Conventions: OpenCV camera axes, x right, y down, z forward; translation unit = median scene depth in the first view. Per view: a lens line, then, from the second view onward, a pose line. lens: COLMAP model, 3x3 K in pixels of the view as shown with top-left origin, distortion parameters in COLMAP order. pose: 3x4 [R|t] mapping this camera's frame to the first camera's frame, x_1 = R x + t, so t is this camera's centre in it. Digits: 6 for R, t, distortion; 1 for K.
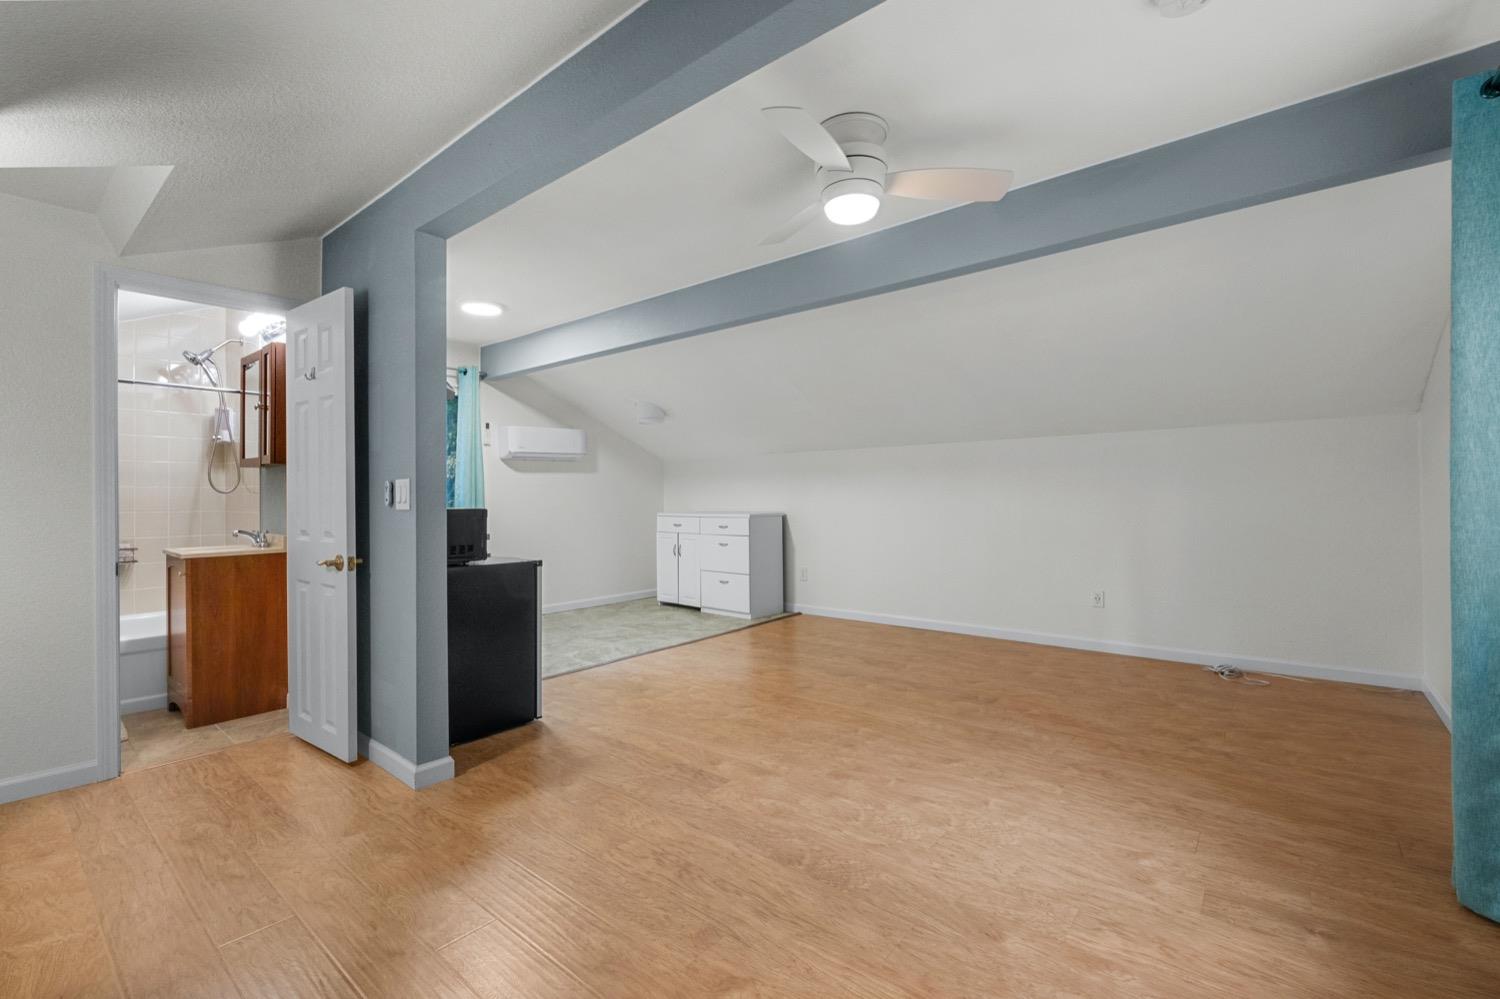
lens RADIAL K [[649.1, 0, 759.7], [0, 649.1, 498.1], [0, 0, 1]] dist [-0.010688, 0.000891]
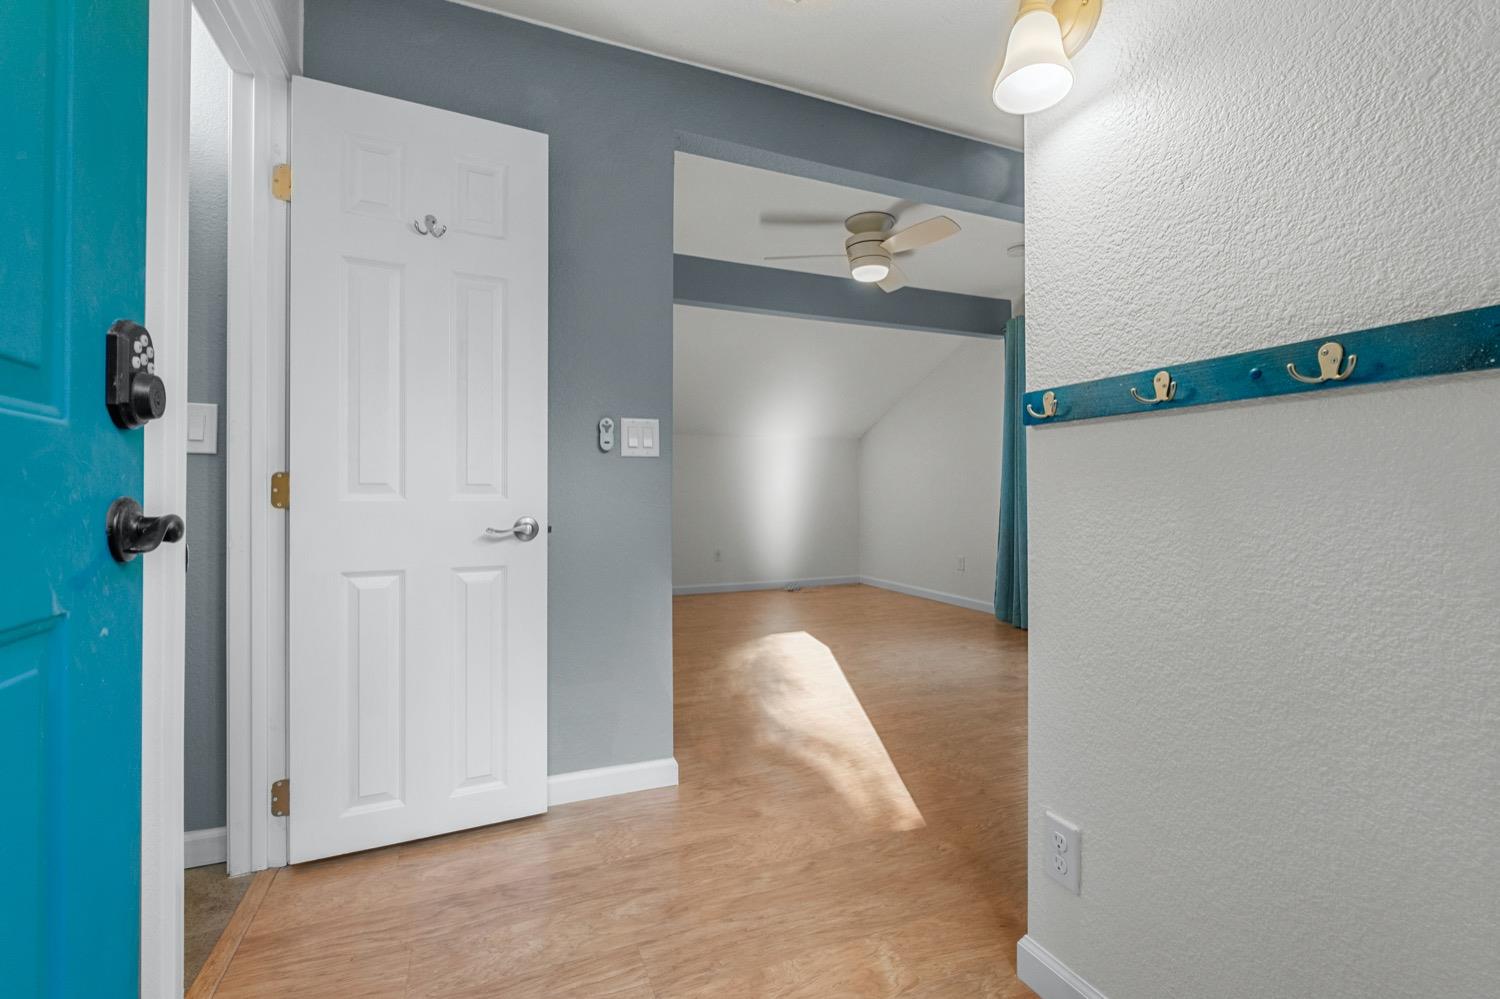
lens RADIAL K [[649.1, 0, 756.6], [0, 649.1, 493.7], [0, 0, 1]] dist [-0.010688, 0.000891]
pose [[0.472166, 0.010183, 0.881451, -0.817512], [0.002526, 0.999914, -0.012905, 0.049946], [-0.881506, 0.008320, 0.472099, 0.326063]]
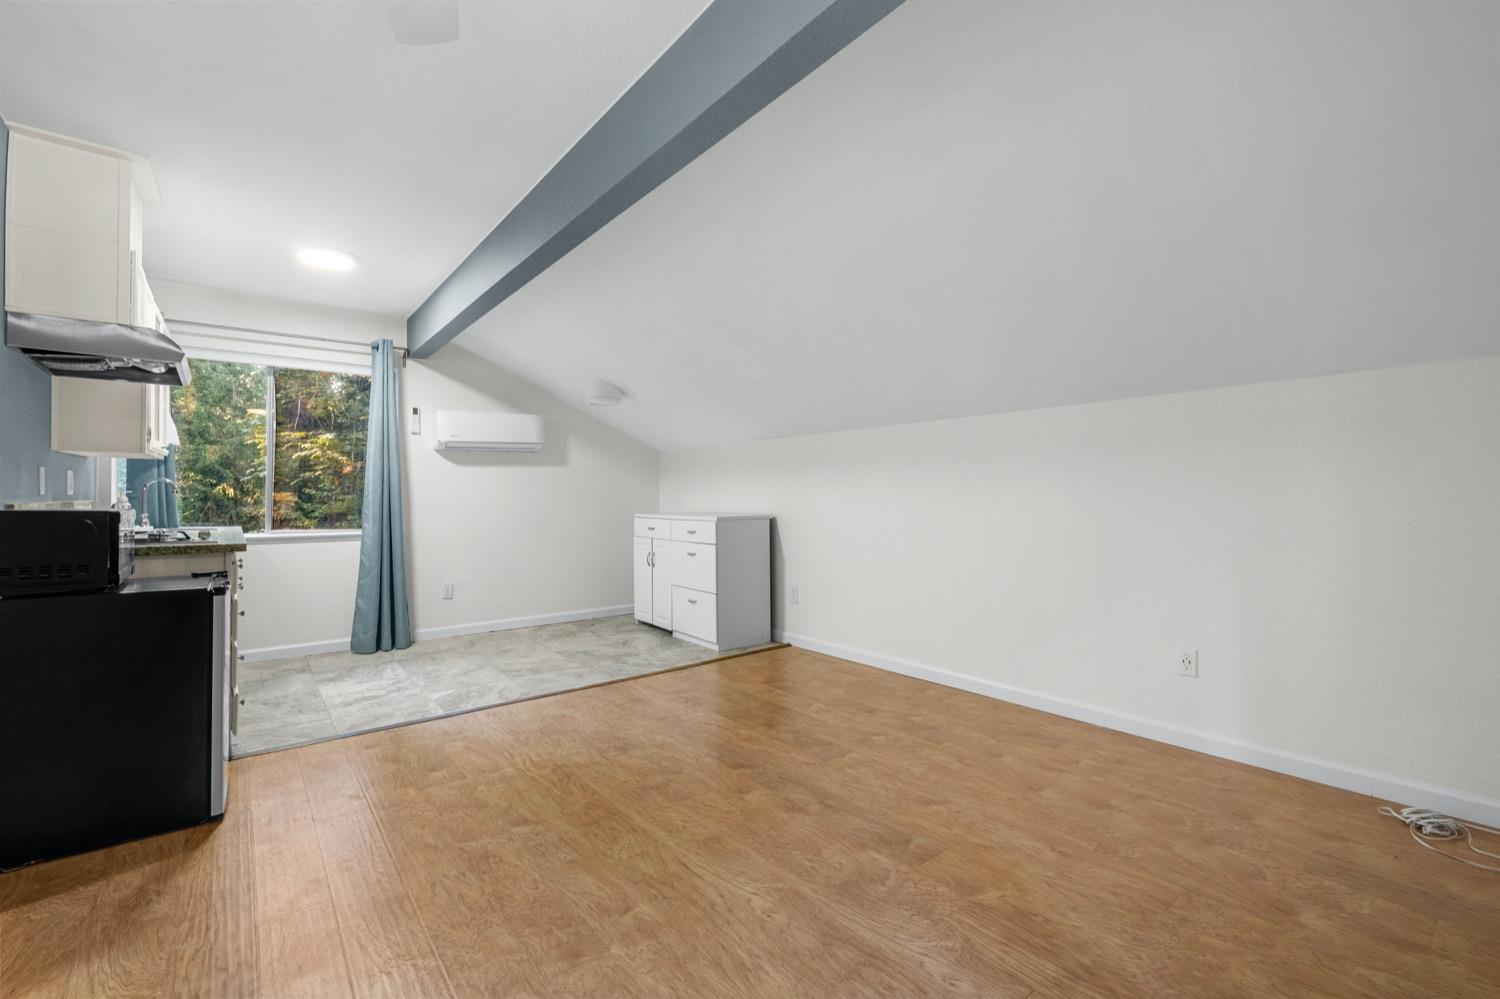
lens RADIAL K [[649.1, 0, 761.4], [0, 649.1, 493.0], [0, 0, 1]] dist [-0.010688, 0.000891]
pose [[0.978251, 0.000669, -0.207421, 0.312294], [-0.001424, 0.999993, -0.003491, -0.001187], [0.207418, 0.003711, 0.978245, 0.390122]]
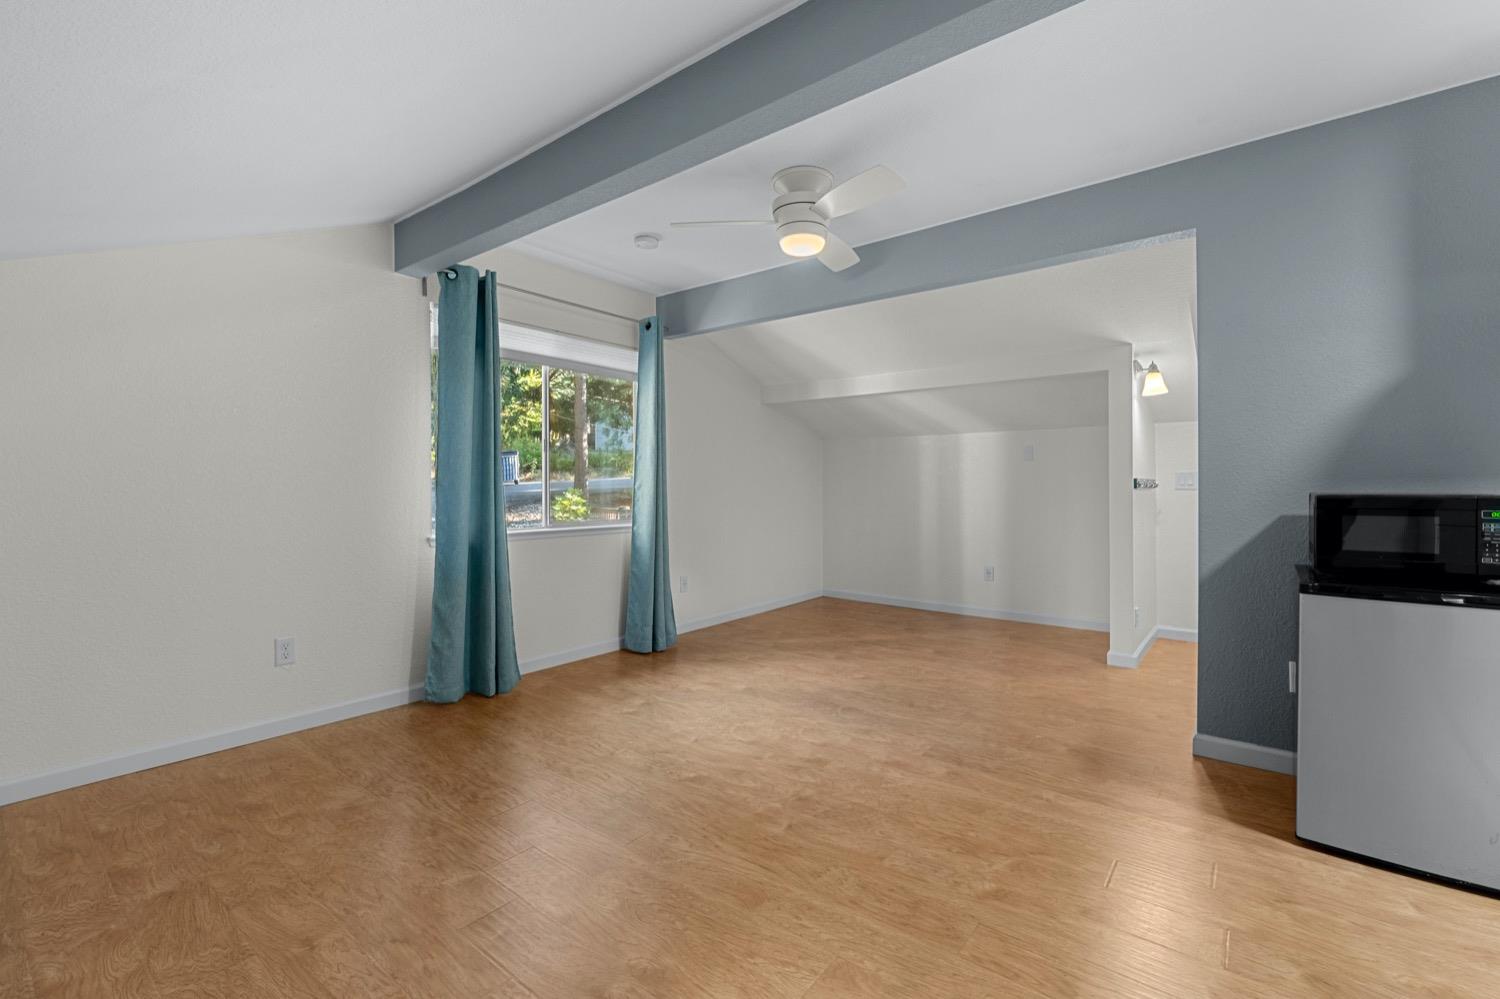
lens RADIAL K [[649.1, 0, 757.6], [0, 649.1, 487.9], [0, 0, 1]] dist [-0.010688, 0.000891]
pose [[-0.999846, 0.010882, -0.013750, 0.155129], [0.010778, 0.999913, 0.007600, -0.002991], [0.013831, 0.007450, -0.999877, 1.381603]]
